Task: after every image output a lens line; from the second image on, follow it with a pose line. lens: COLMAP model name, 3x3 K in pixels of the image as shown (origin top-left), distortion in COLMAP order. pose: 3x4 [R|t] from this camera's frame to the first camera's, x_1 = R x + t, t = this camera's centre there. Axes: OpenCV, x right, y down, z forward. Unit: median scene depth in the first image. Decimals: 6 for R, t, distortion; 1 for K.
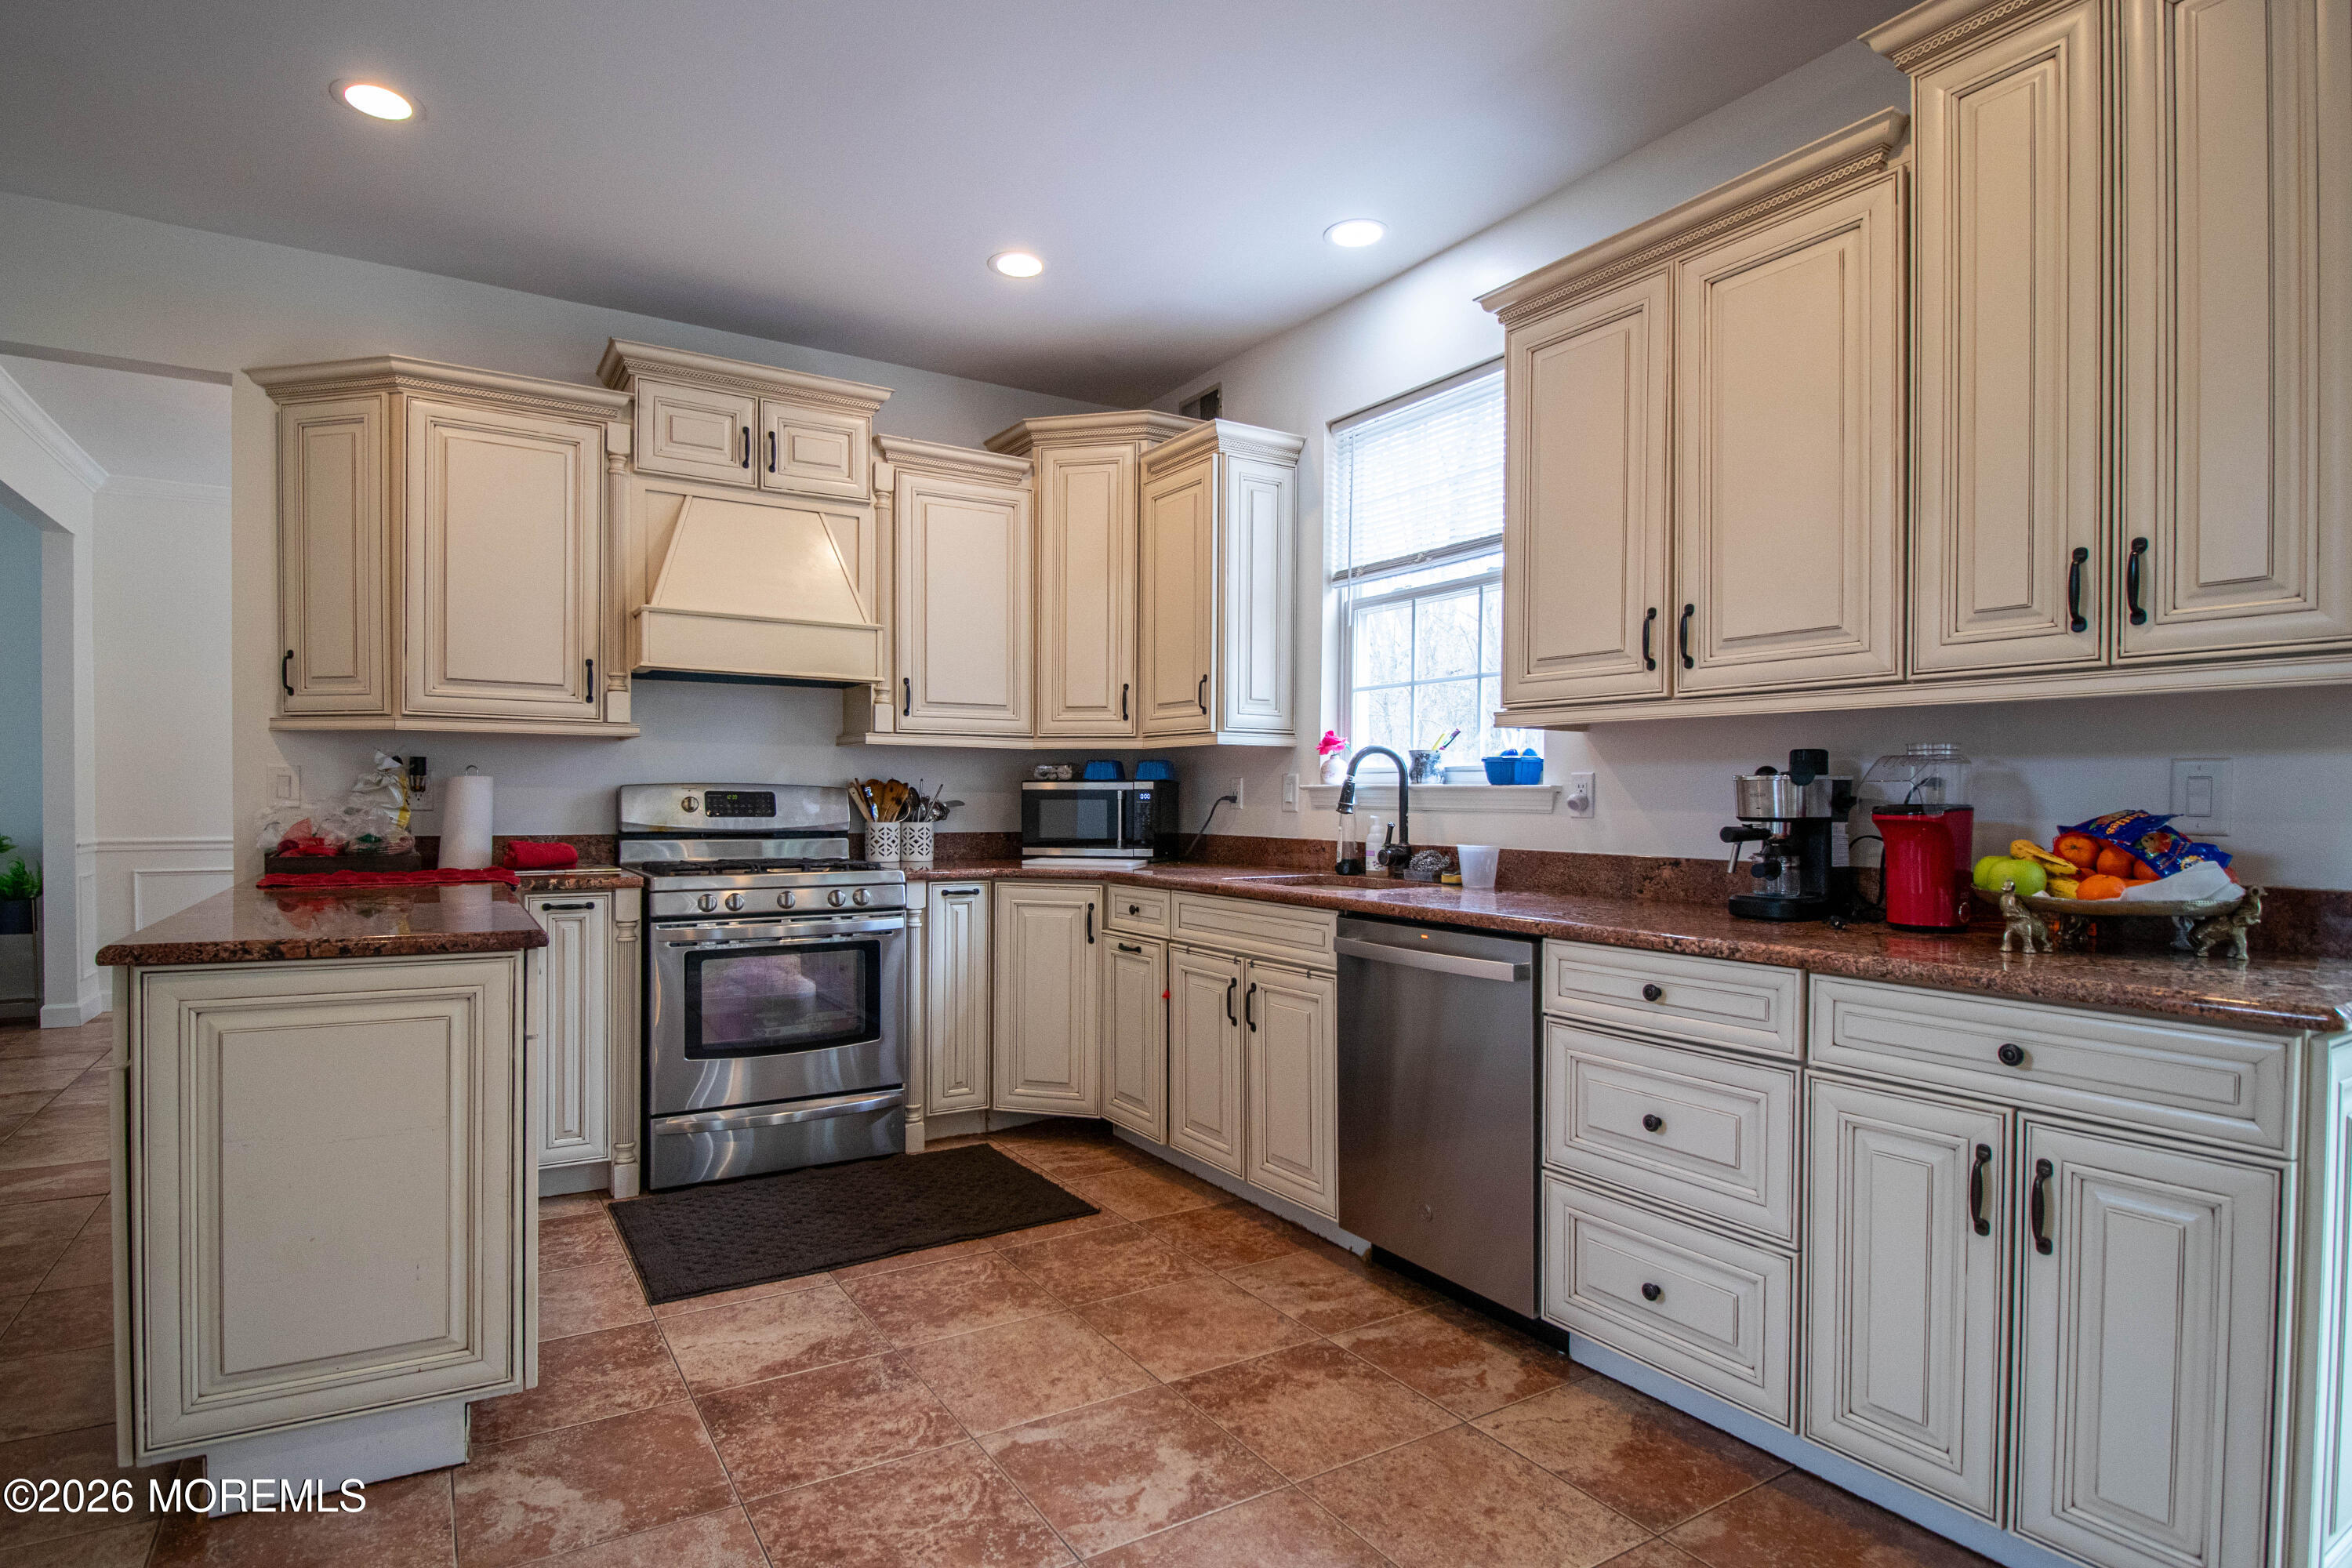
lens RADIAL K [[1204.3, 0, 1135.2], [0, 1204.3, 813.0], [0, 0, 1]] dist [-0.010837, -0.001116]
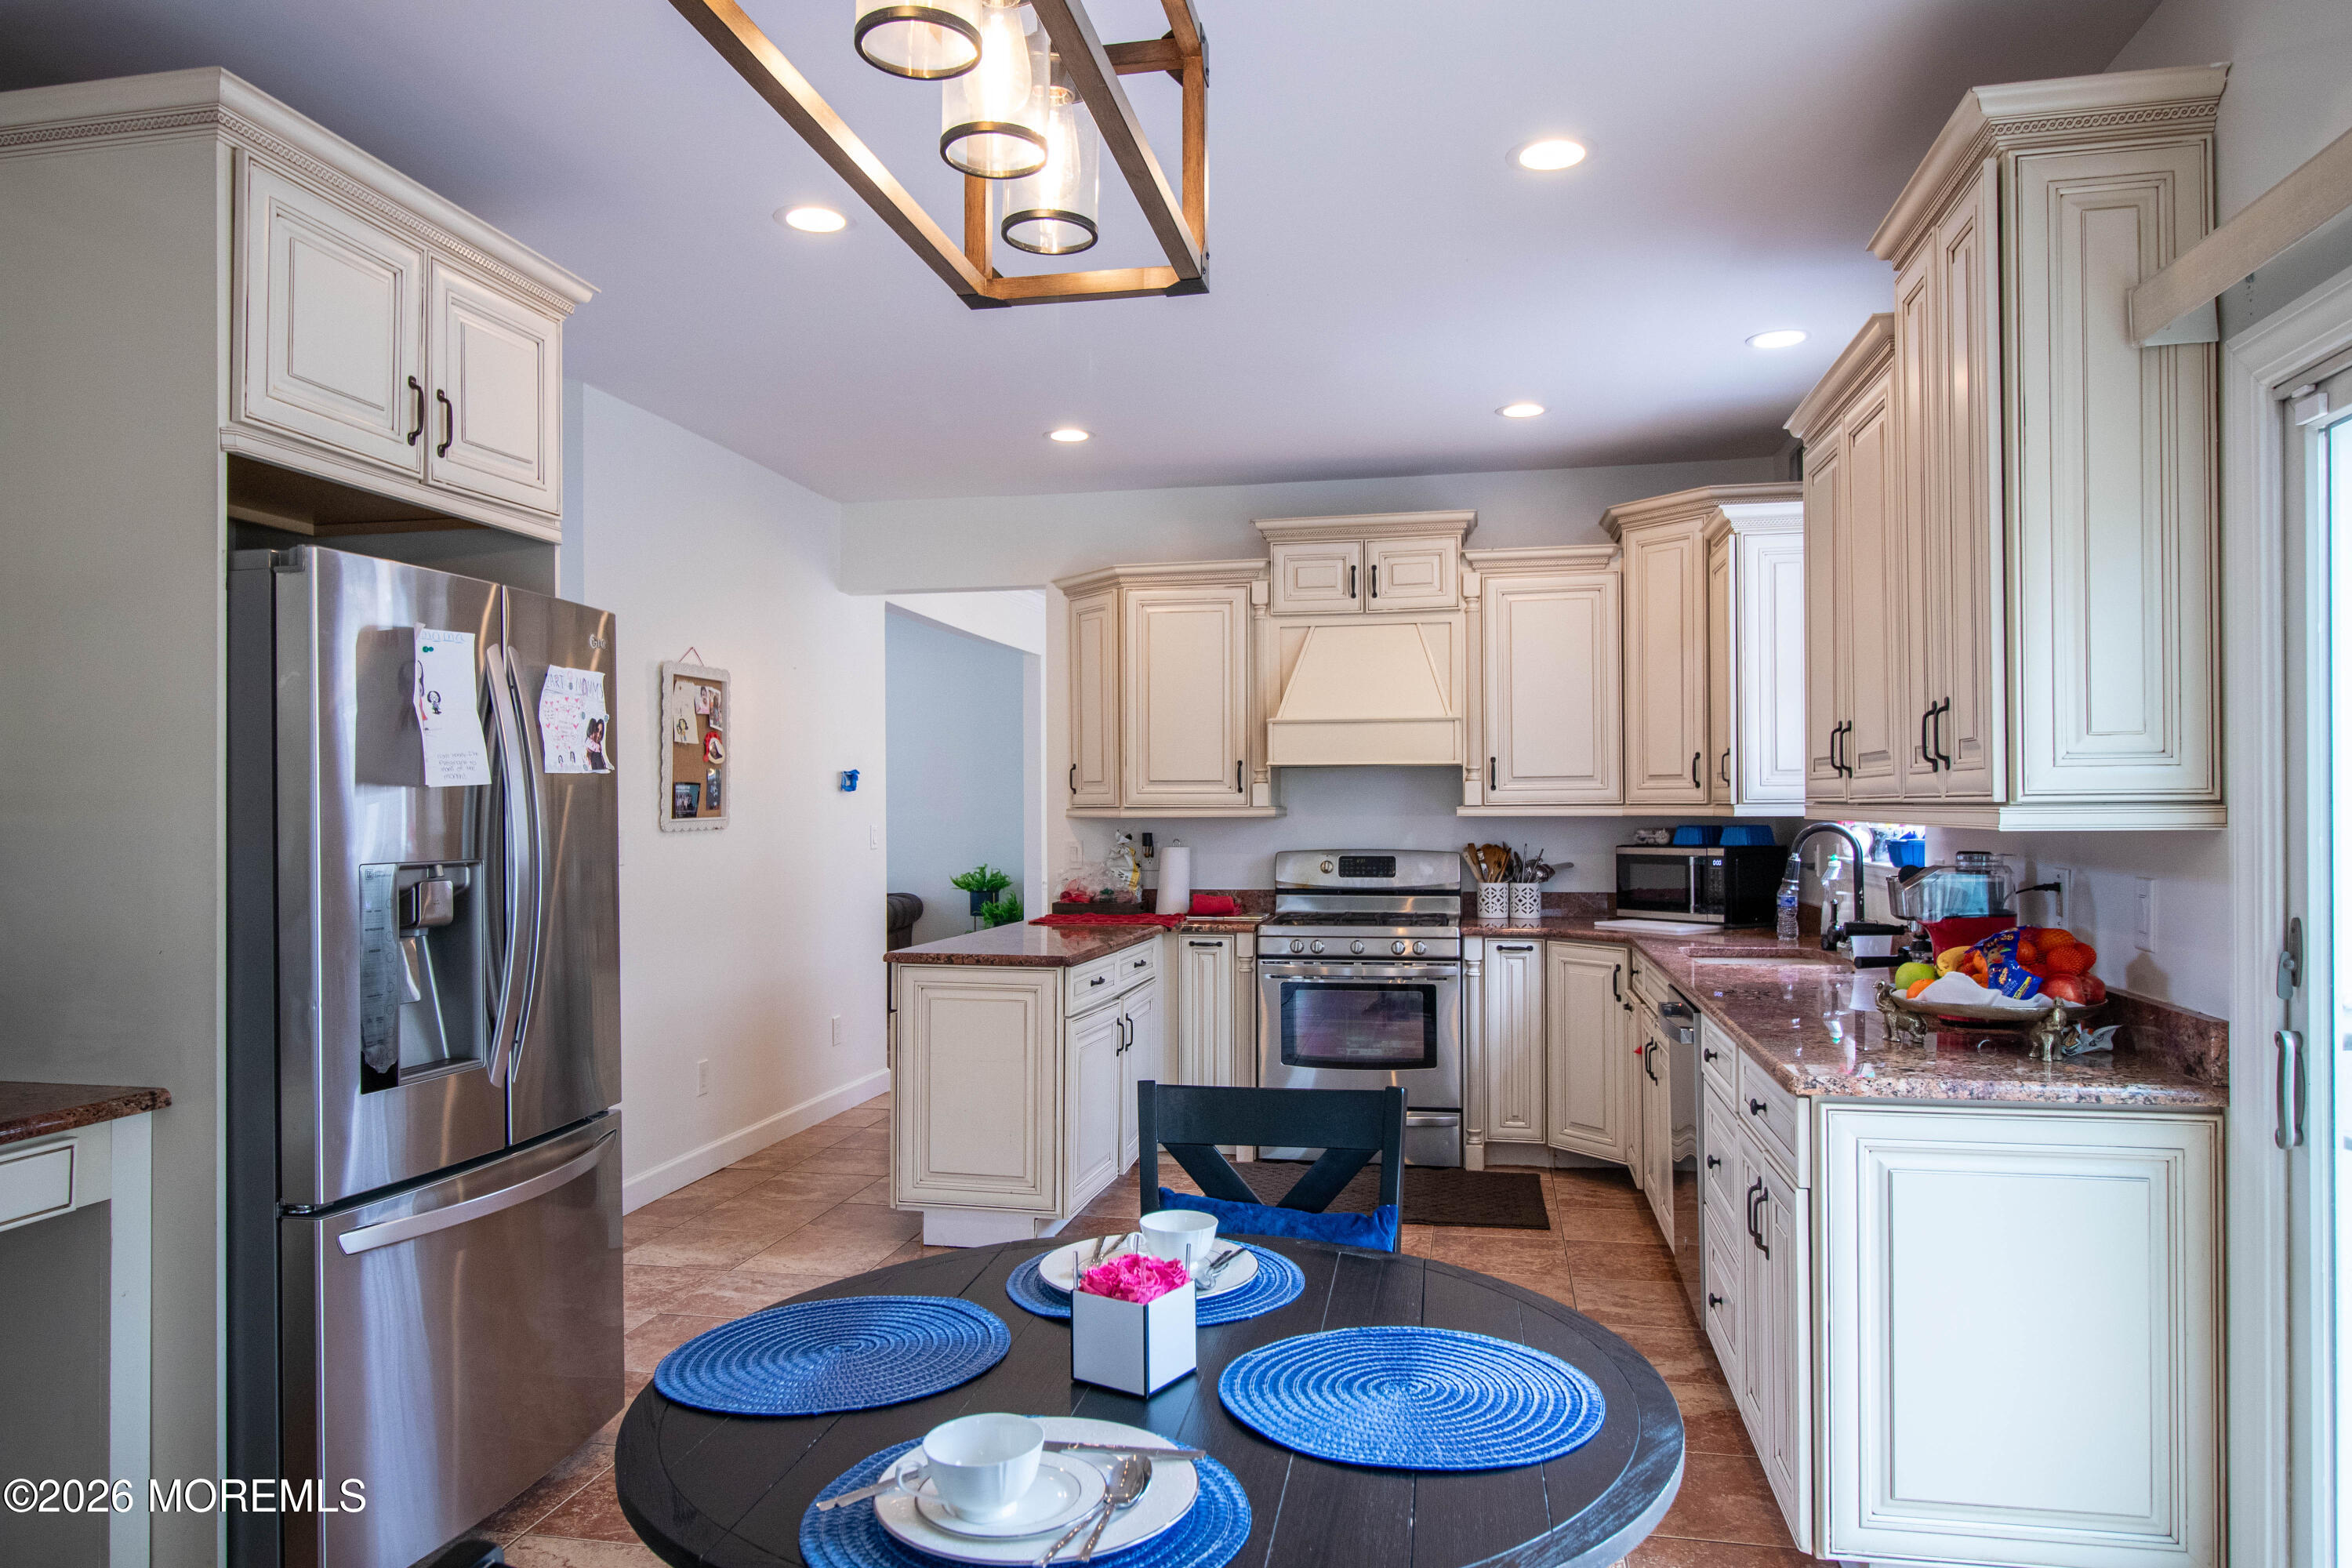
lens RADIAL K [[1569.3, 0, 1165.6], [0, 1569.3, 789.3], [0, 0, 1]] dist [-0.000429, -0.000709]
pose [[0.731271, -0.019958, -0.681795, 0.635530], [0.001805, 0.999625, -0.027326, -0.044798], [0.682085, 0.018753, 0.731033, -0.316513]]
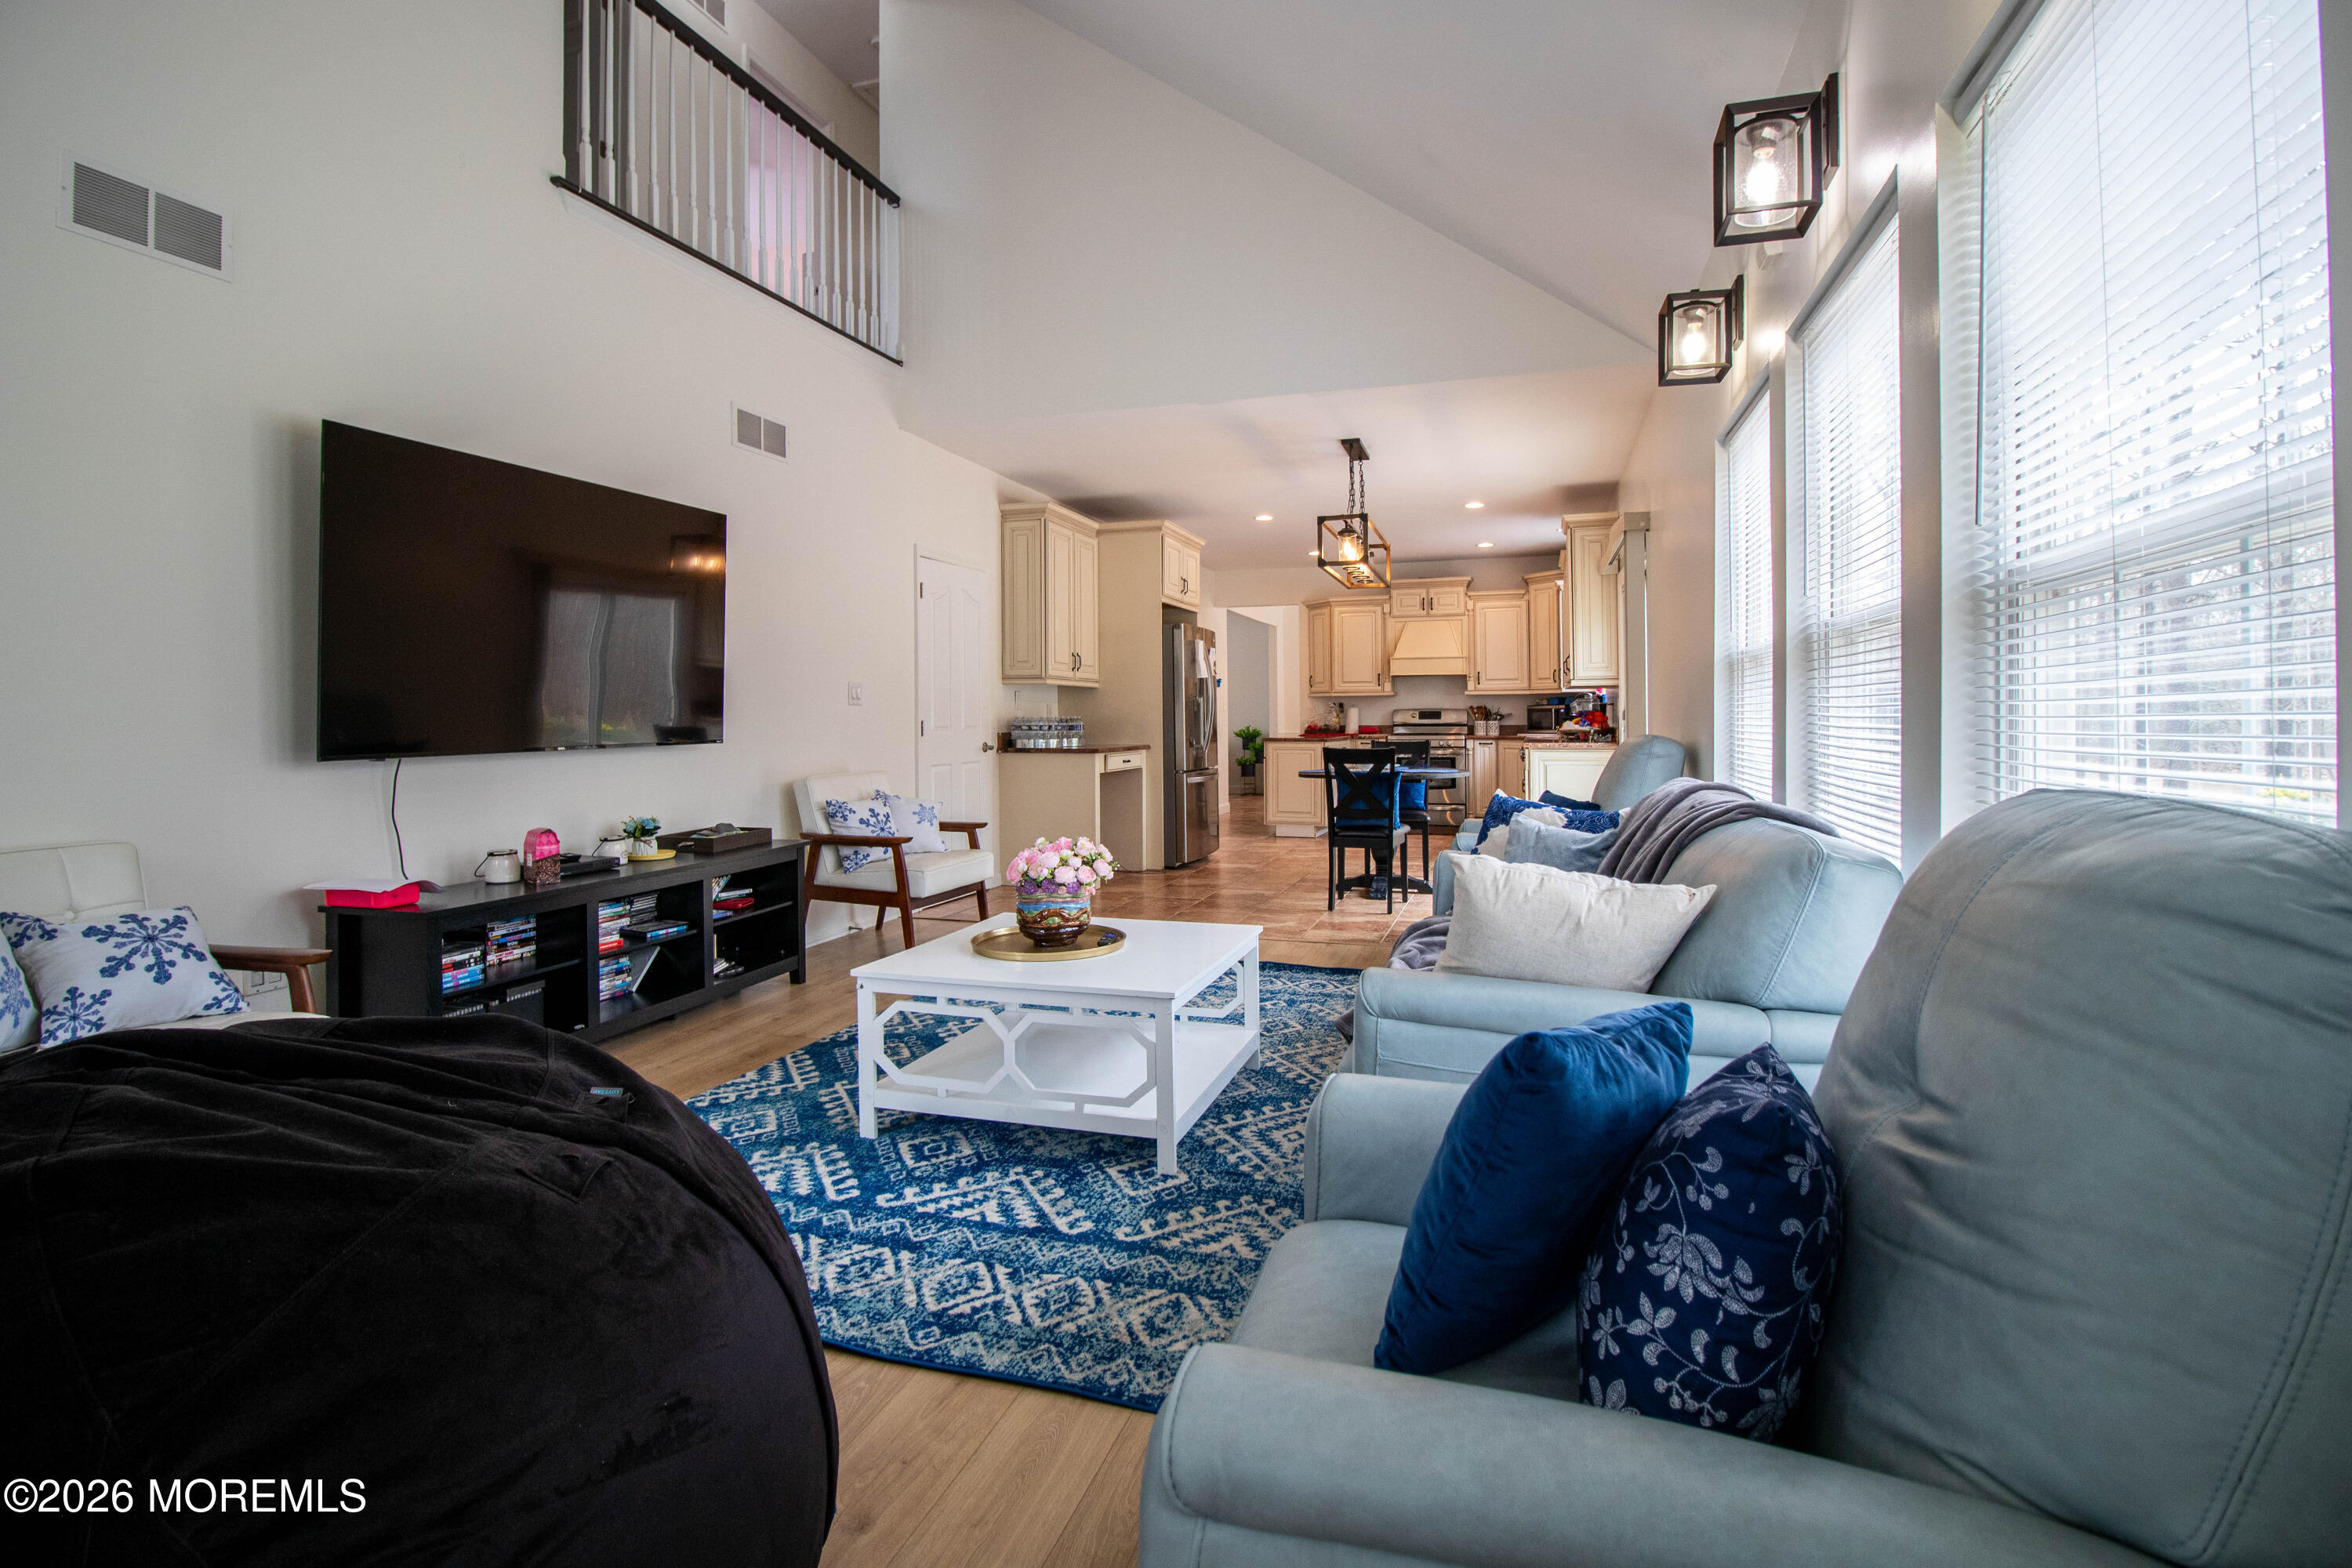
lens RADIAL K [[1139.8, 0, 1161.8], [0, 1139.8, 698.9], [0, 0, 1]] dist [-0.015495, -0.002034]
pose [[0.646596, -0.024147, -0.762451, 1.530008], [0.001052, 0.999526, -0.030764, 0.041824], [0.762832, 0.019090, 0.646315, -1.488184]]
